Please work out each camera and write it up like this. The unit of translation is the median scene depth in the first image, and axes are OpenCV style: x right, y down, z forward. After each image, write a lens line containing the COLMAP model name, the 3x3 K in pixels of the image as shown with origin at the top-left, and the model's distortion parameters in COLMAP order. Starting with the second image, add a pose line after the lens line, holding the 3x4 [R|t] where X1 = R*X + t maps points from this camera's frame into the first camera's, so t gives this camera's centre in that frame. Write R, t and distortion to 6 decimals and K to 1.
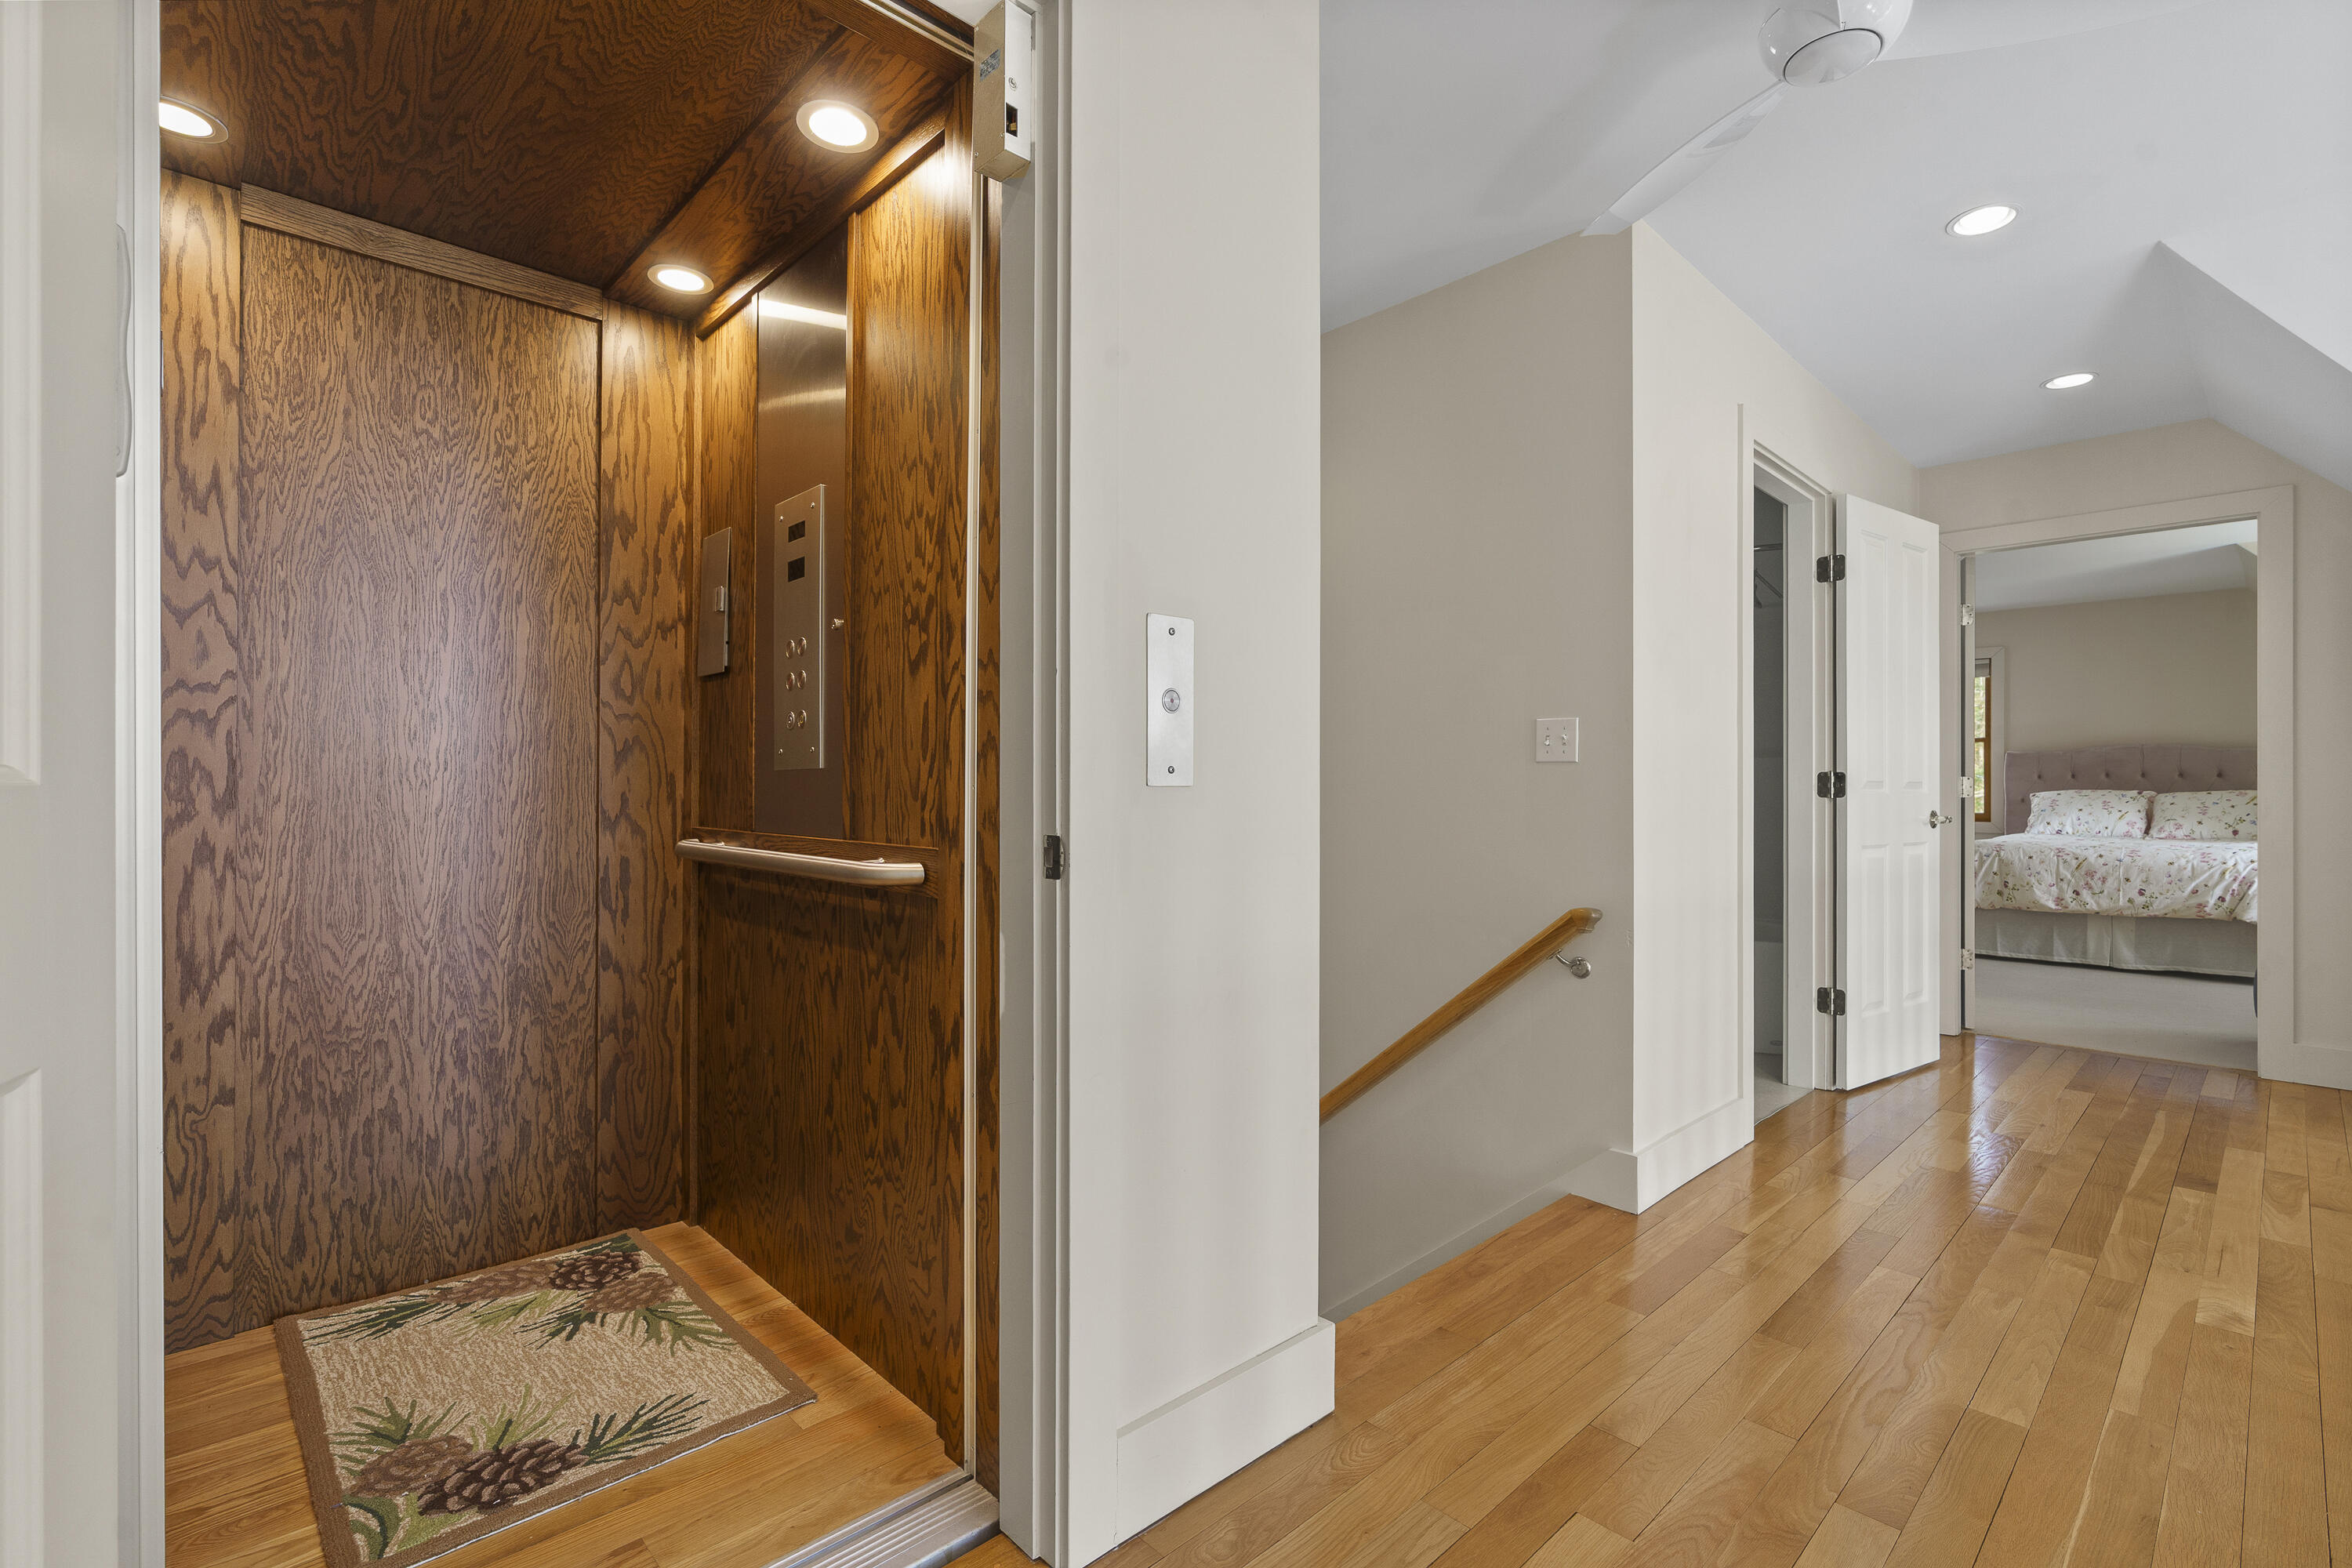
lens RADIAL K [[1064.3, 0, 1174.9], [0, 1064.3, 792.7], [0, 0, 1]] dist [-0.000863, -0.000249]
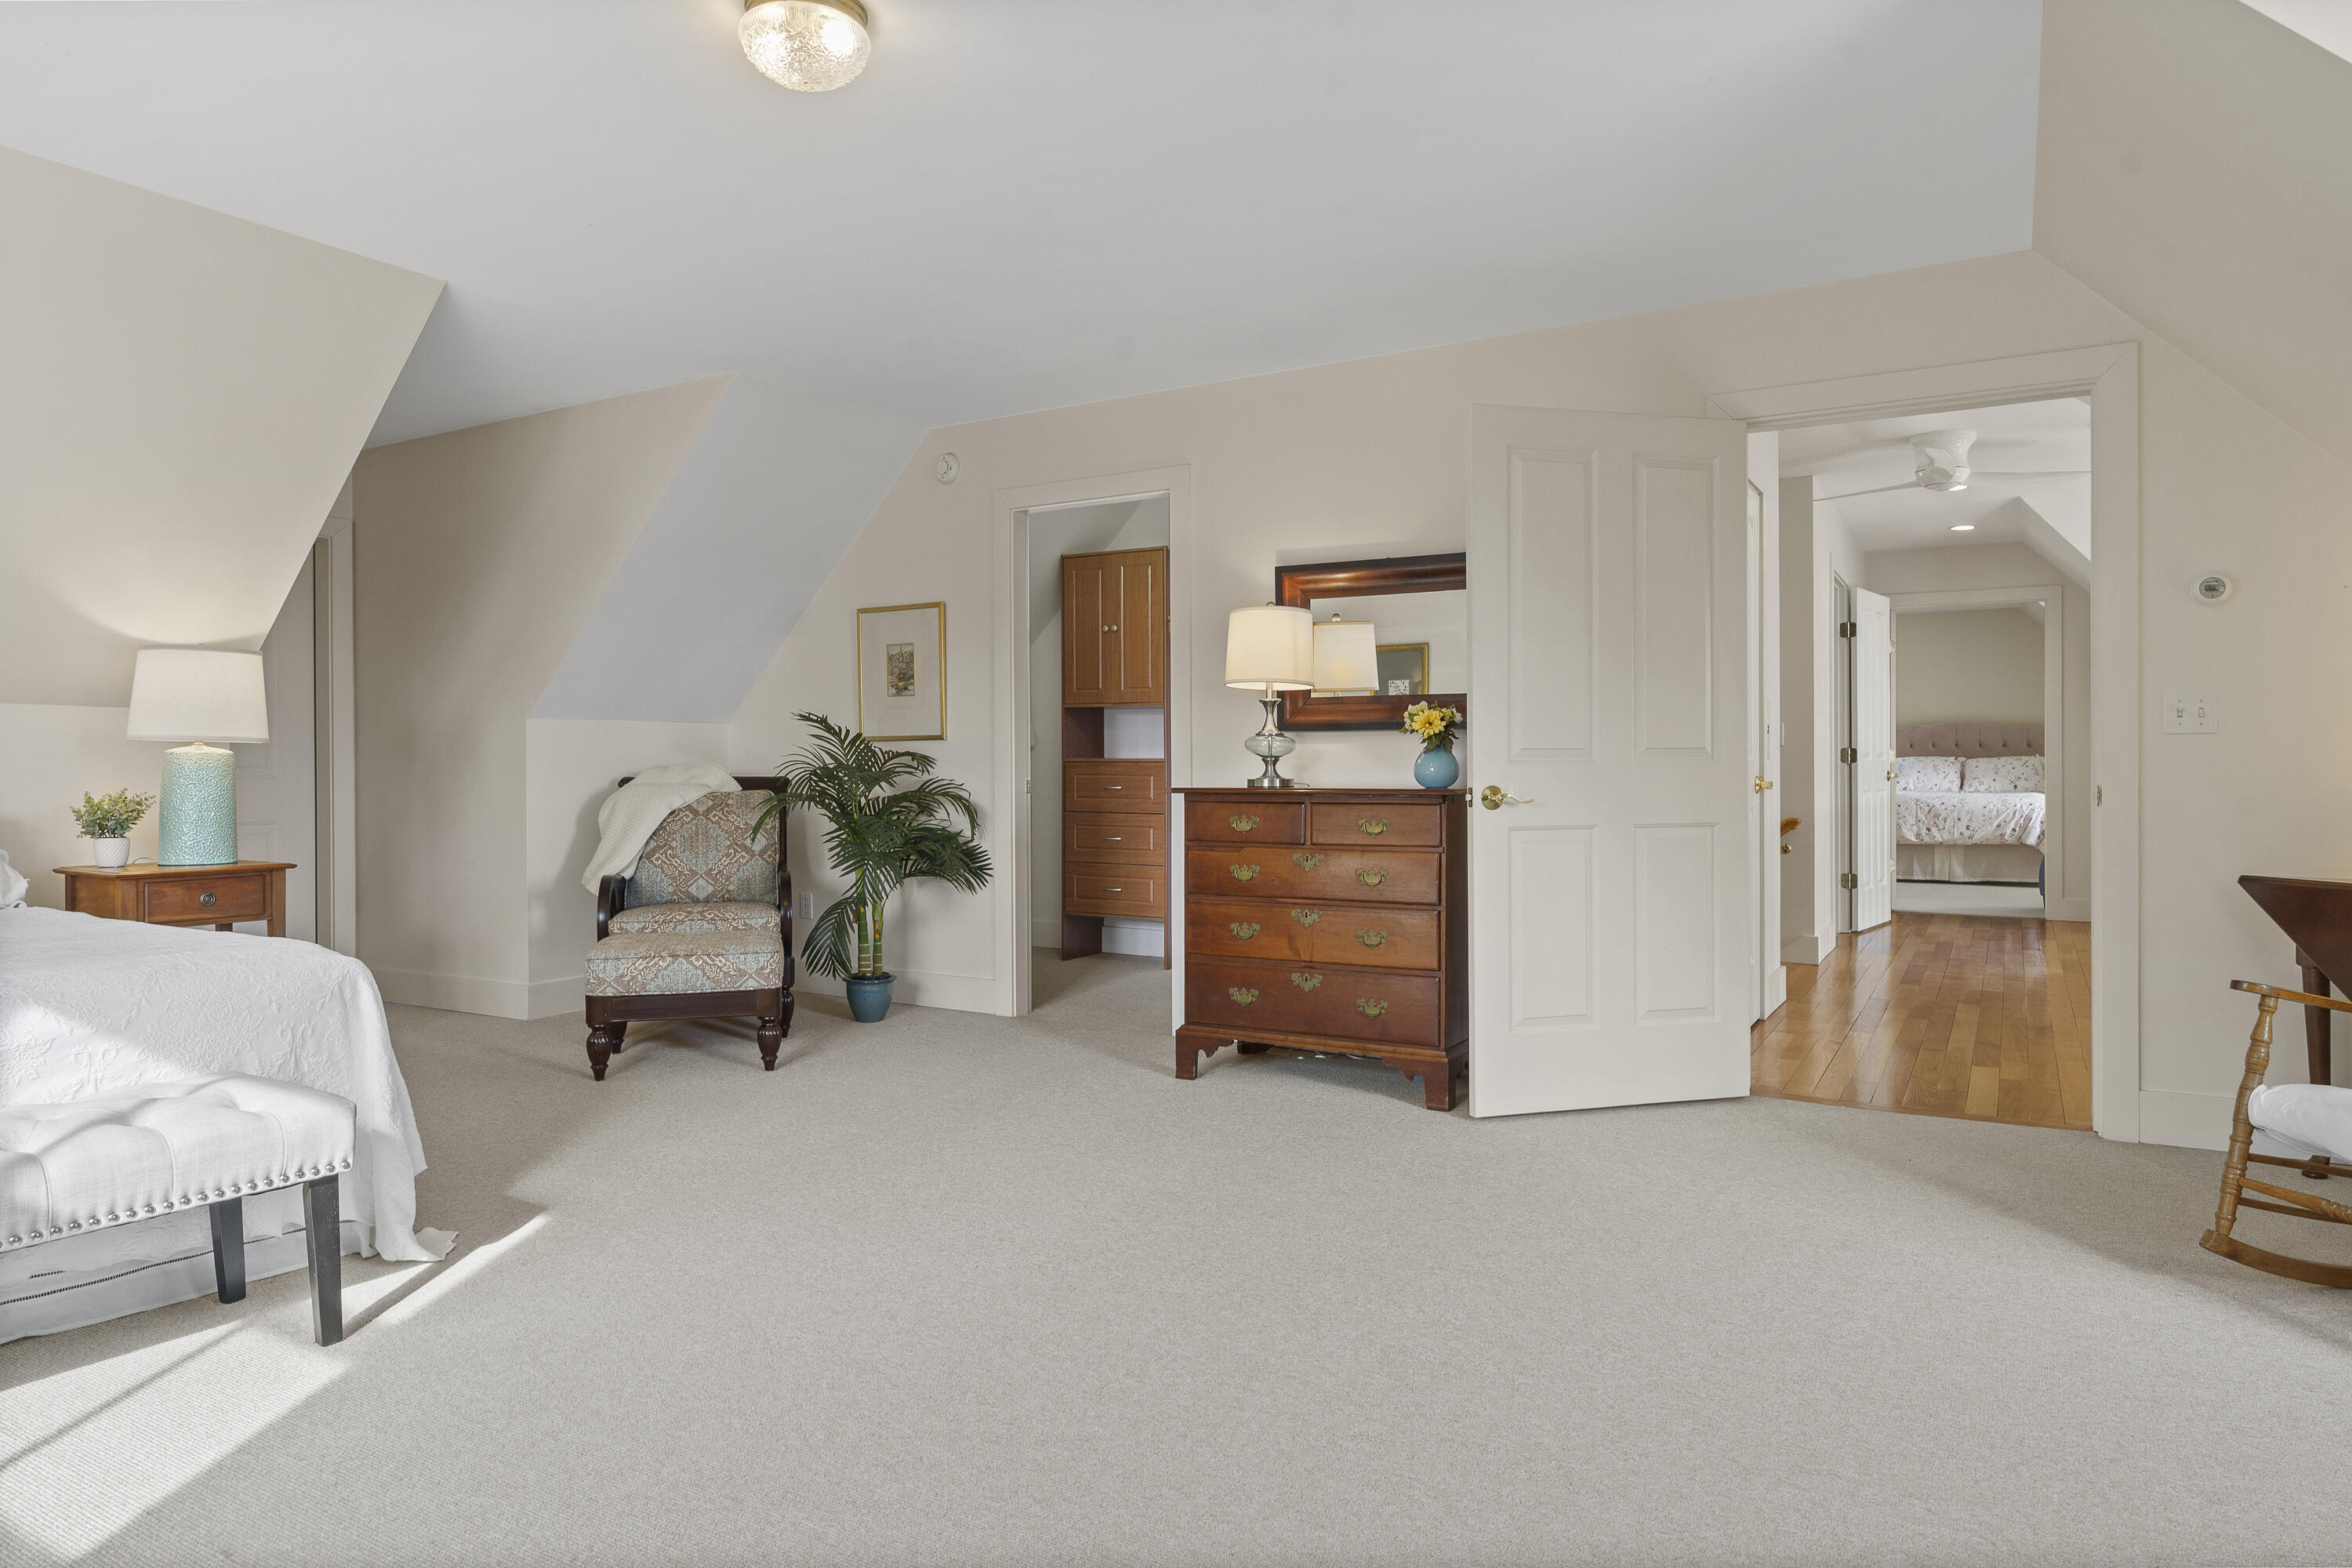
lens RADIAL K [[1393.7, 0, 1179.1], [0, 1393.7, 772.7], [0, 0, 1]] dist [0.000559, 0.000075]
pose [[0.963706, -0.010288, 0.266767, -0.615284], [0.009007, 0.999941, 0.006024, -0.001814], [-0.266813, -0.003402, 0.963742, -0.527908]]
